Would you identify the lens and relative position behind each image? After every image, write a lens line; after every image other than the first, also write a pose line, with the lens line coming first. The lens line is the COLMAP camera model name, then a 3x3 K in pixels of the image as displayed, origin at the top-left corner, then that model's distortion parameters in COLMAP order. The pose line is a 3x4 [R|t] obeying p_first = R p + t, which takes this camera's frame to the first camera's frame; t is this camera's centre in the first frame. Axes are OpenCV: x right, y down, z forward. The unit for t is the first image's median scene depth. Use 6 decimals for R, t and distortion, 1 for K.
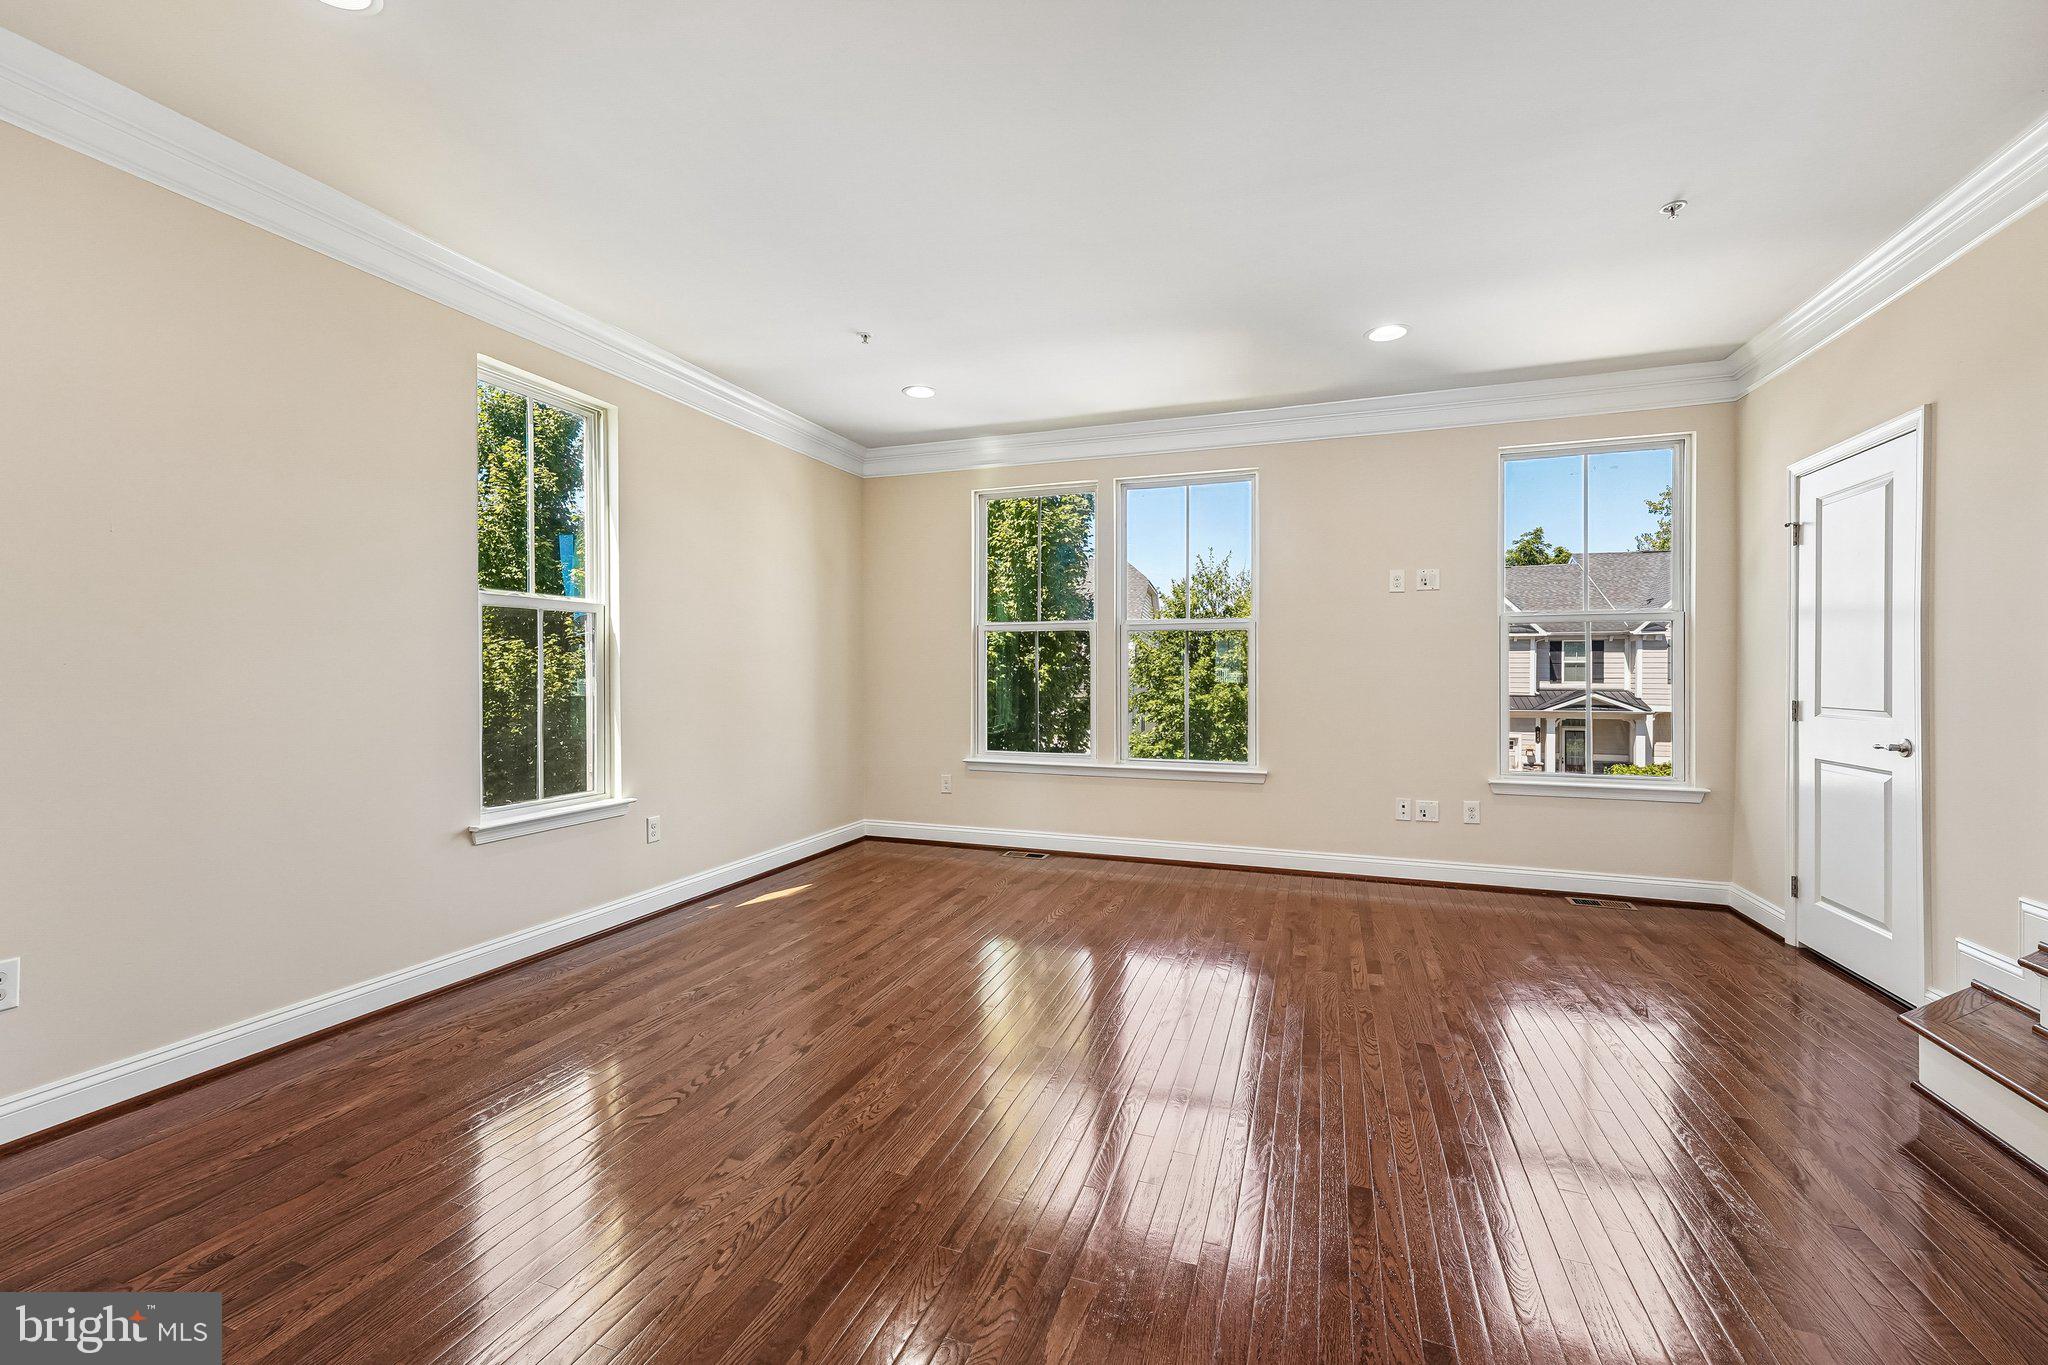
lens RADIAL K [[827.3, 0, 1023.8], [0, 827.3, 673.6], [0, 0, 1]] dist [0.006513, 0.000170]
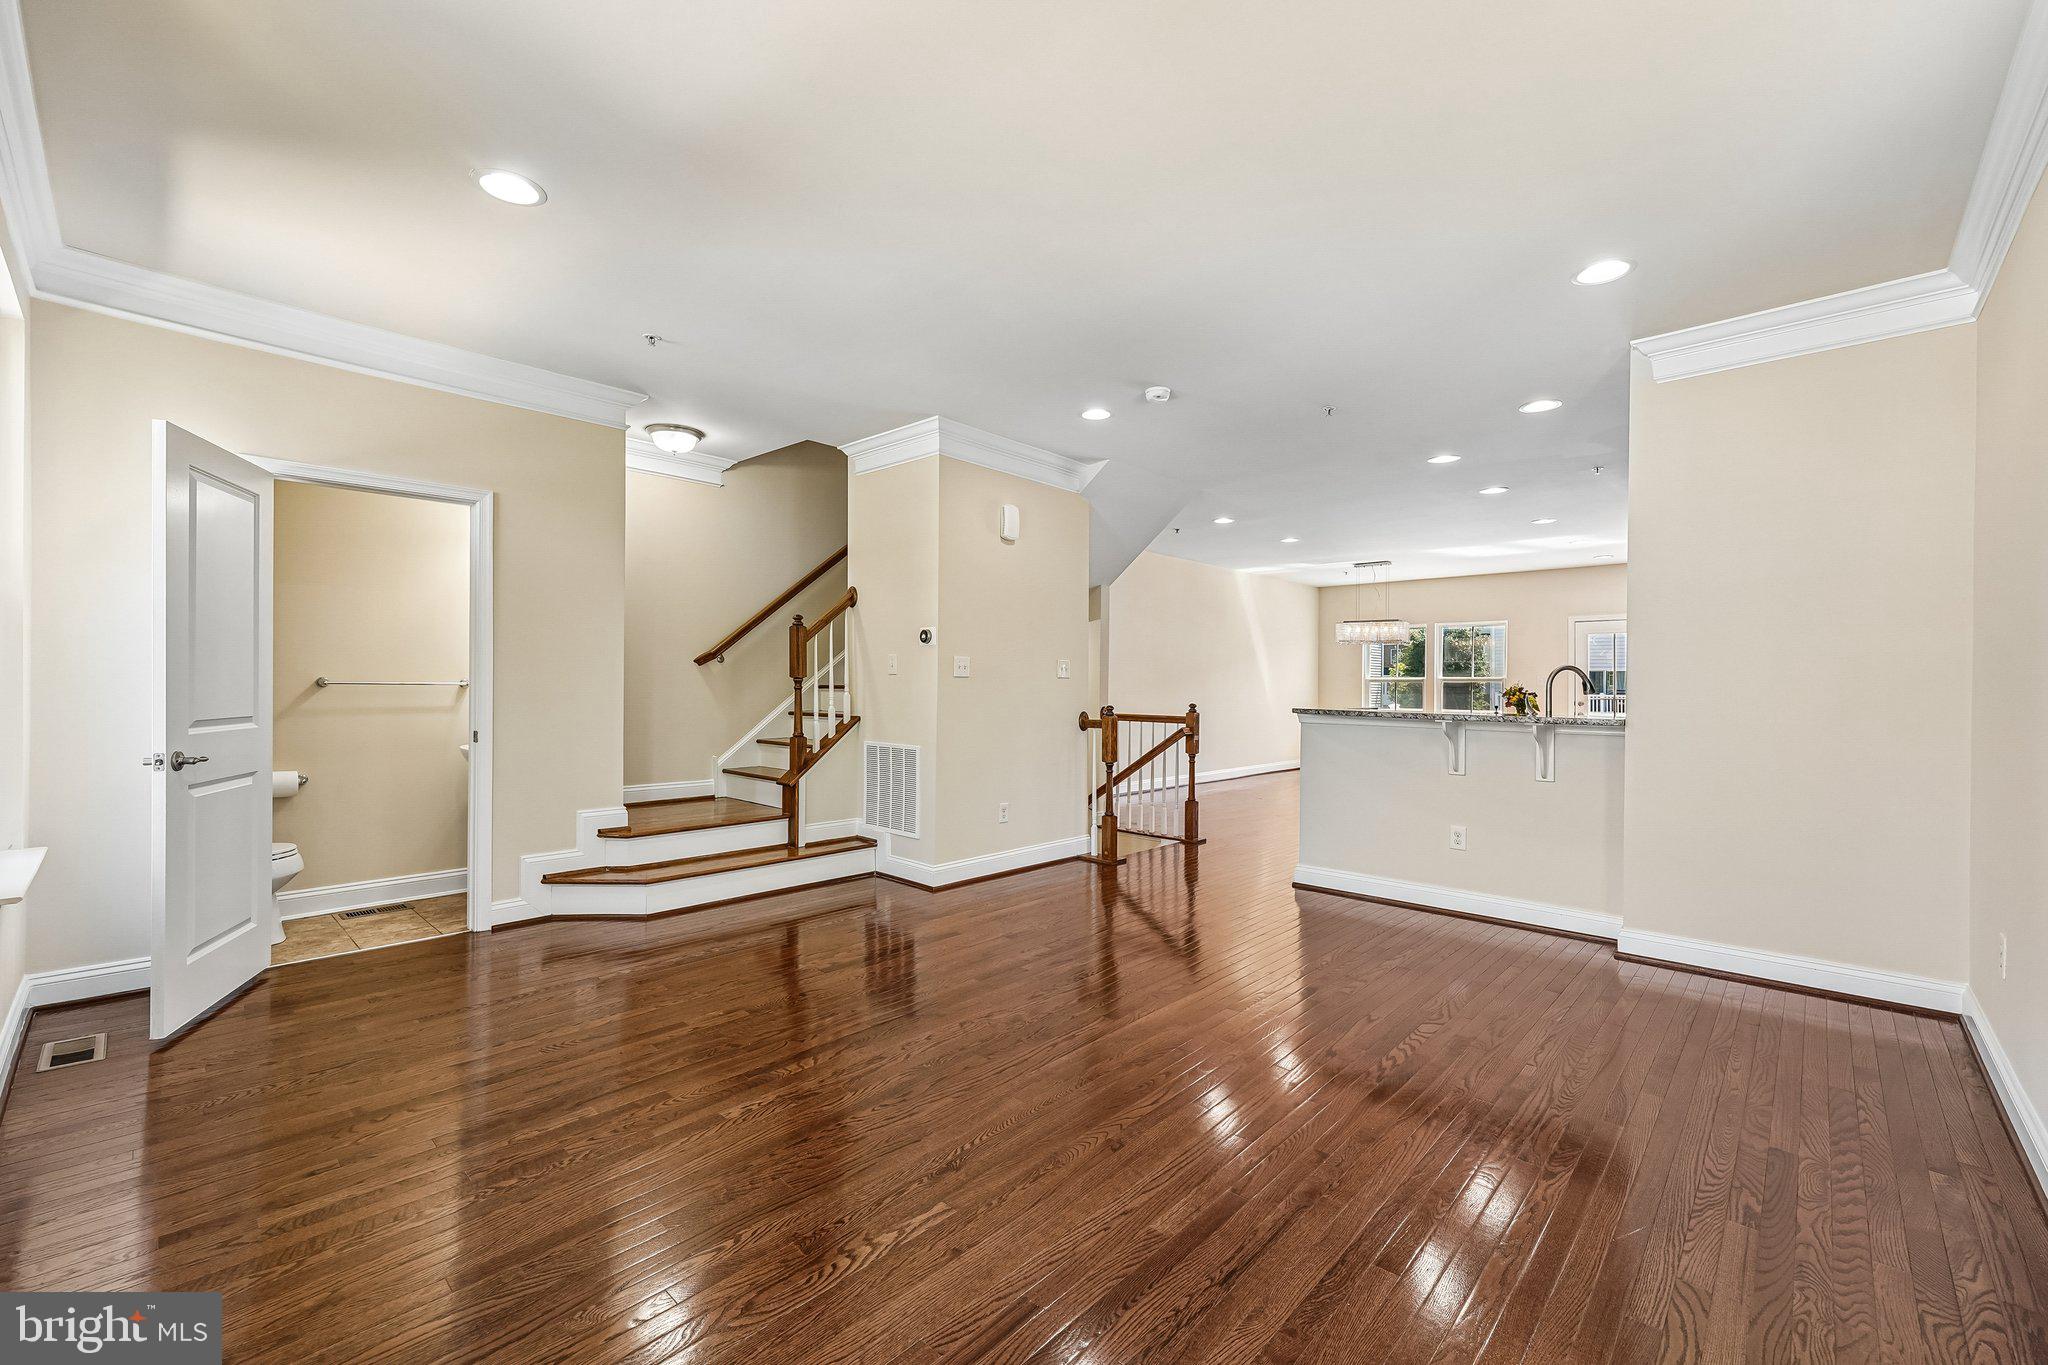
lens RADIAL K [[843.4, 0, 1024.0], [0, 843.4, 682.5], [0, 0, 1]] dist [-0.000412, -0.000061]
pose [[-0.919905, -0.008825, 0.392041, -0.159107], [-0.008591, 0.999960, 0.002349, -0.004863], [-0.392046, -0.001207, -0.919945, 1.077566]]
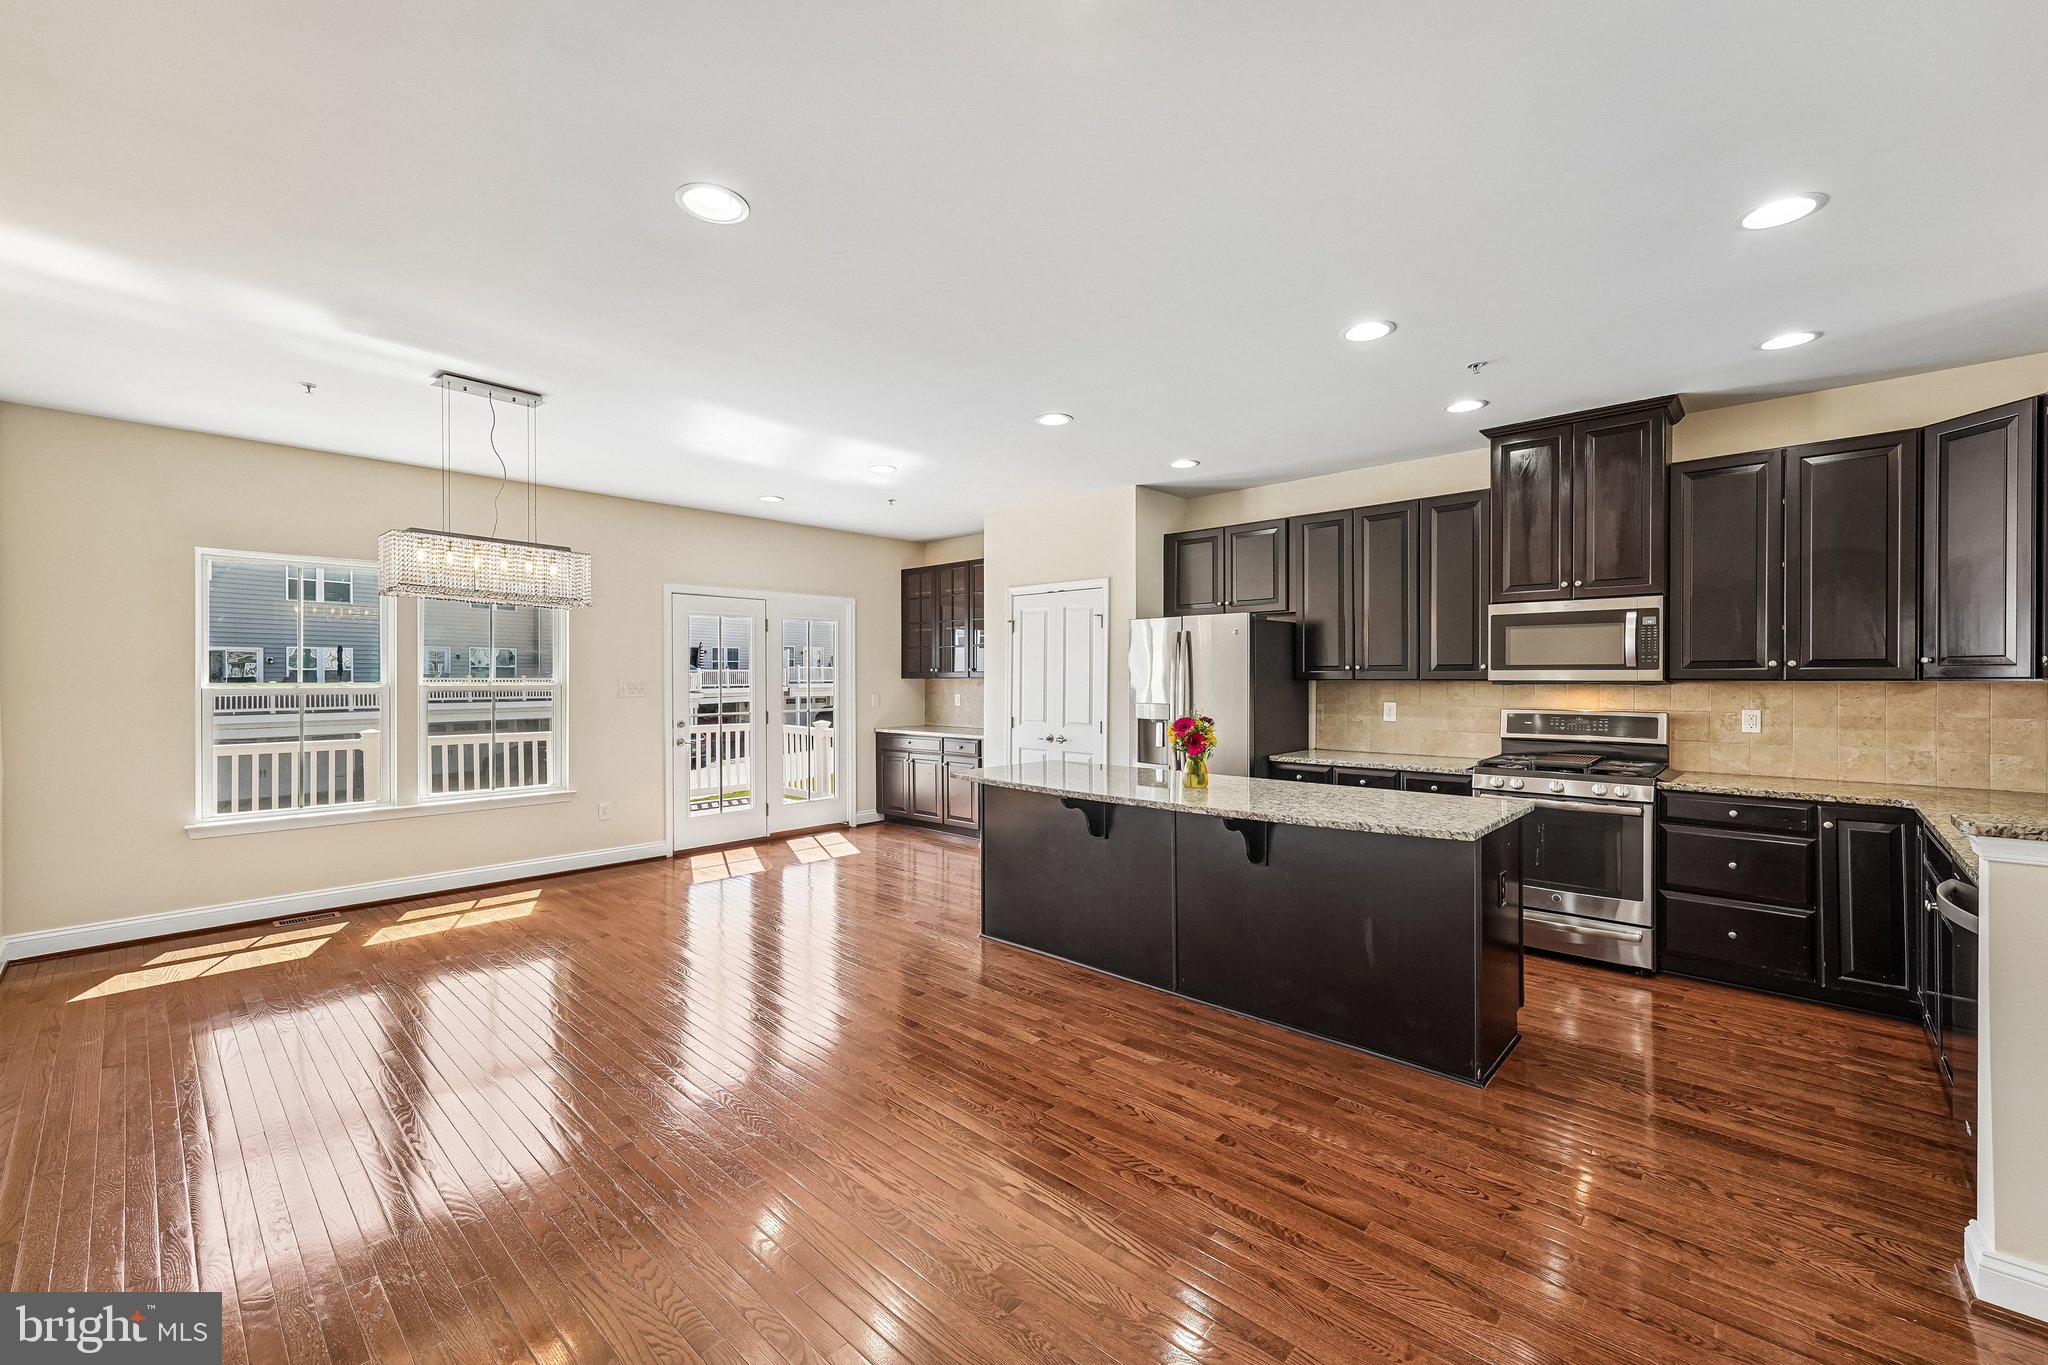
lens RADIAL K [[827.3, 0, 1023.8], [0, 827.3, 673.6], [0, 0, 1]] dist [0.006513, 0.000170]
pose [[-0.388054, -0.009313, -0.921590, 0.359349], [-0.006182, 0.999953, -0.007502, -0.030552], [0.921616, 0.002786, -0.388093, -0.337966]]
